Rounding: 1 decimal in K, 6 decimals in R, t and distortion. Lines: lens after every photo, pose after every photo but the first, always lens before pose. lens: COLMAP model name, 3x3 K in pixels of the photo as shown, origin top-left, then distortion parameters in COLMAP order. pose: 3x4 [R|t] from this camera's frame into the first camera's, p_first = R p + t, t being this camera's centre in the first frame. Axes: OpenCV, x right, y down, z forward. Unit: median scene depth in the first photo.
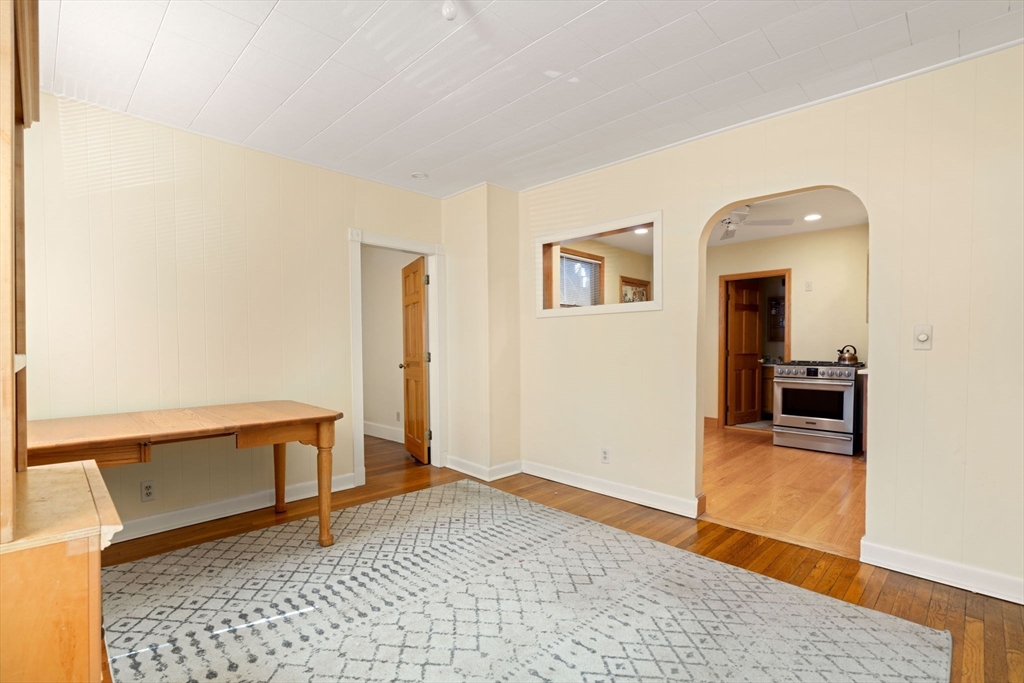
lens RADIAL K [[464.4, 0, 510.6], [0, 464.4, 347.9], [0, 0, 1]] dist [-0.008699, 0.003742]
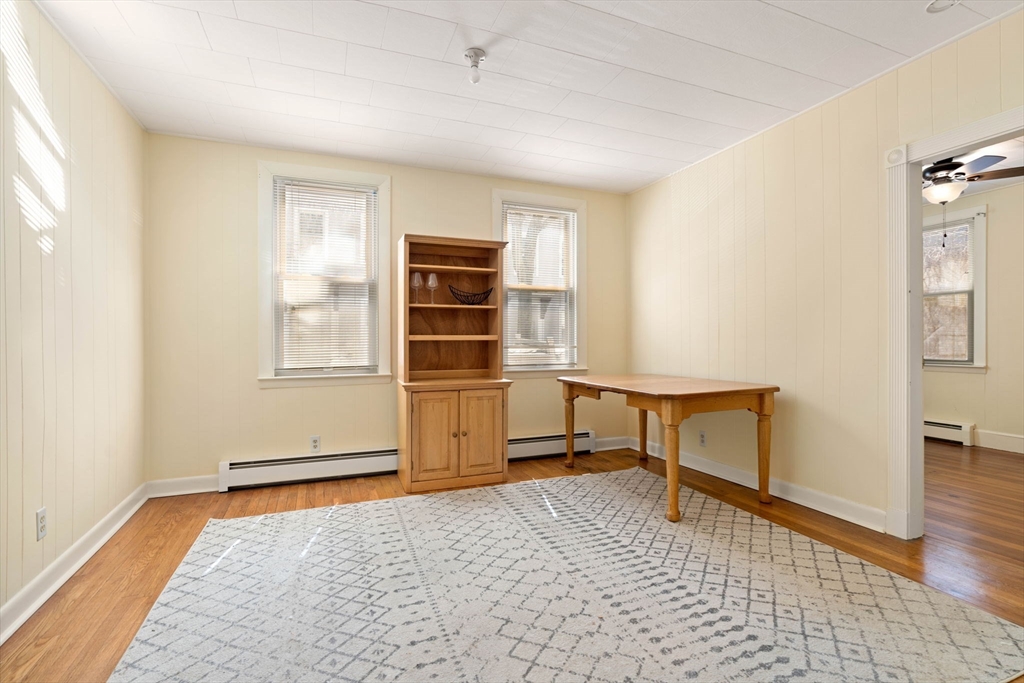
lens RADIAL K [[464.4, 0, 507.1], [0, 464.4, 339.2], [0, 0, 1]] dist [-0.008699, 0.003742]
pose [[-0.396296, 0.006245, -0.918102, 0.830369], [0.010725, 0.999940, 0.002172, 0.020270], [0.918060, -0.008986, -0.396339, 1.286758]]
